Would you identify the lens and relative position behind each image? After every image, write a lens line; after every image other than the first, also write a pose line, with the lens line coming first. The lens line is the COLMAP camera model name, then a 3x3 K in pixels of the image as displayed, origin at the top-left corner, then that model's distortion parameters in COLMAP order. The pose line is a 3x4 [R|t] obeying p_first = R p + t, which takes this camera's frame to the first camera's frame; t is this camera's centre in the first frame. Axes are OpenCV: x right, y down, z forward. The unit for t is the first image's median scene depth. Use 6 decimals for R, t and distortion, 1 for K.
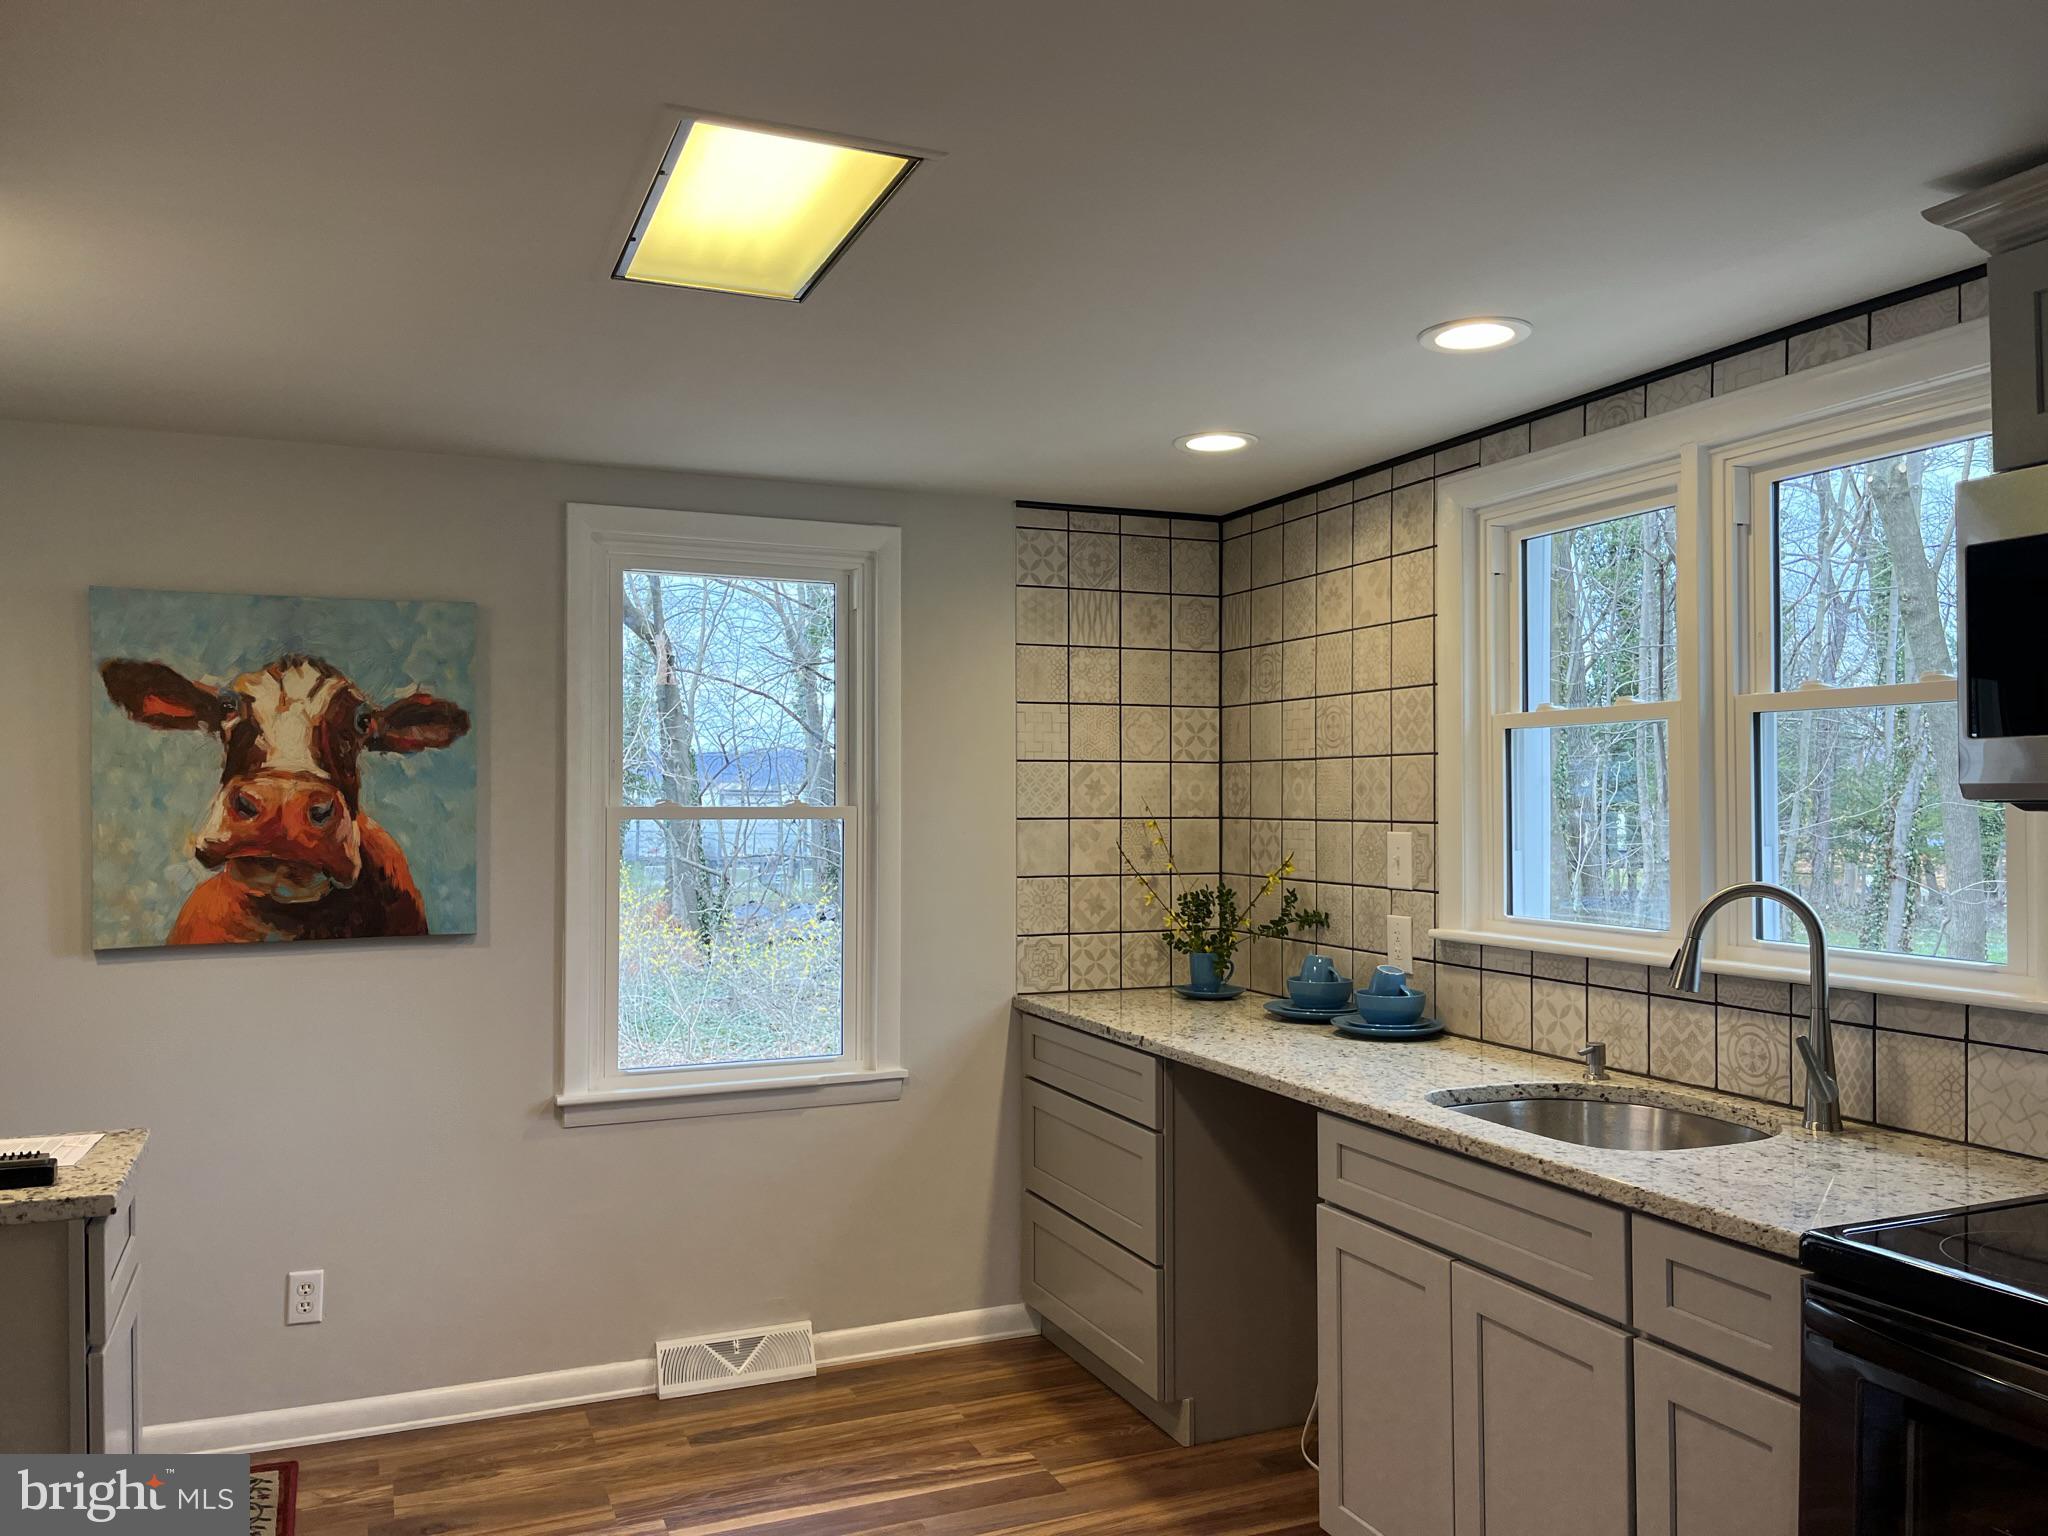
lens RADIAL K [[1559.2, 0, 1025.6], [0, 1559.2, 772.1], [0, 0, 1]] dist [0.014705, 0.001042]
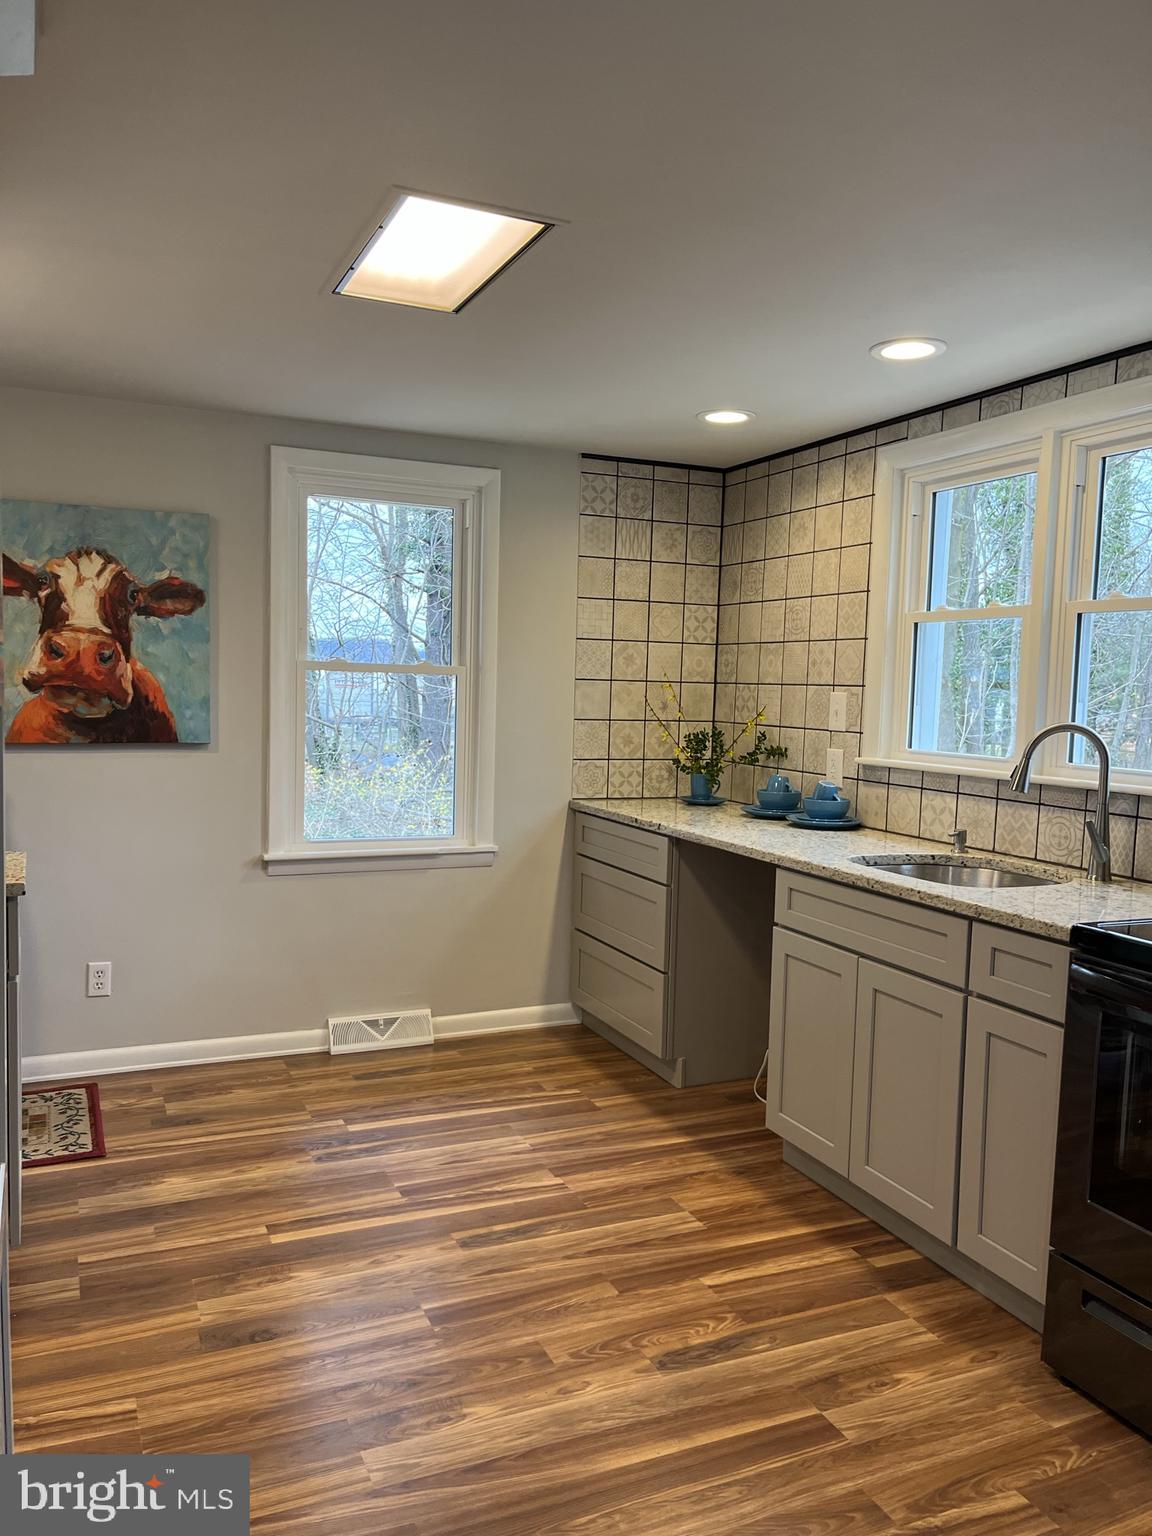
lens RADIAL K [[1169.4, 0, 568.8], [0, 1169.4, 778.4], [0, 0, 1]] dist [0.014705, 0.001042]
pose [[0.999528, 0.027648, 0.013426, -0.028858], [-0.028843, 0.994673, 0.098962, 0.018140], [-0.010618, -0.099303, 0.995001, -0.109320]]
